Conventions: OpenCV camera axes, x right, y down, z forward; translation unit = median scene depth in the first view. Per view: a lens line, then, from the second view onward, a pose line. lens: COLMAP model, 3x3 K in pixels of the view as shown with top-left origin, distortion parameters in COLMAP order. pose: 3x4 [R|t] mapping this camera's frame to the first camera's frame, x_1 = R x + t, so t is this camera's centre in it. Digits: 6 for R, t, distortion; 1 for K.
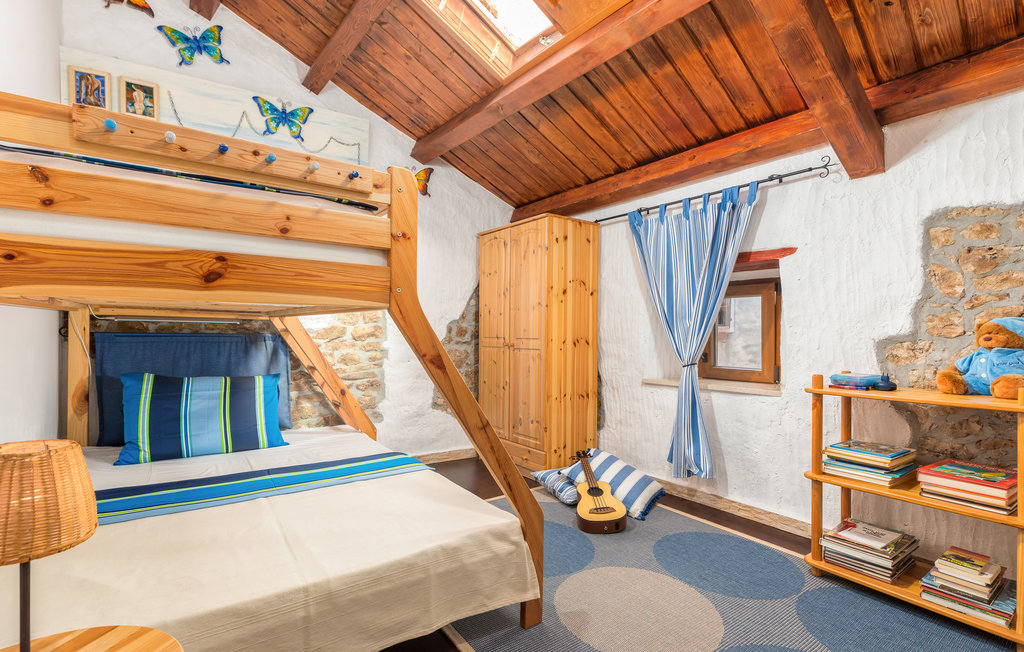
lens RADIAL K [[474.8, 0, 511.5], [0, 474.8, 330.9], [0, 0, 1]] dist [0.003456, -0.001352]
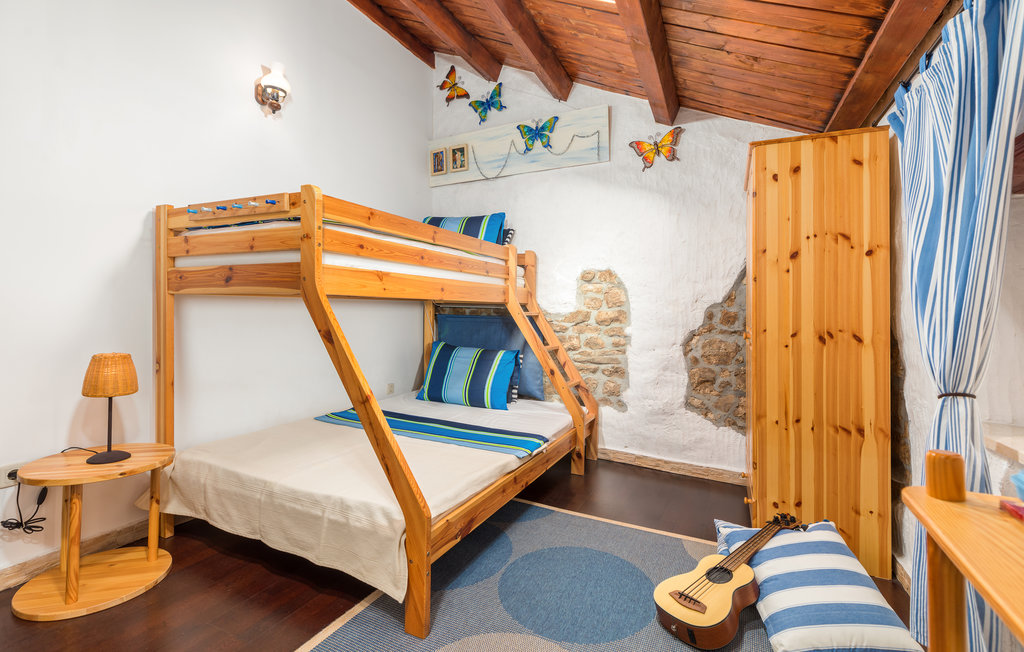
lens RADIAL K [[474.8, 0, 509.2], [0, 474.8, 302.7], [0, 0, 1]] dist [0.003456, -0.001352]
pose [[0.472621, -0.017404, -0.881094, 0.483041], [-0.013105, 0.999556, -0.026774, 0.002442], [0.881168, 0.024200, 0.472183, 0.365503]]
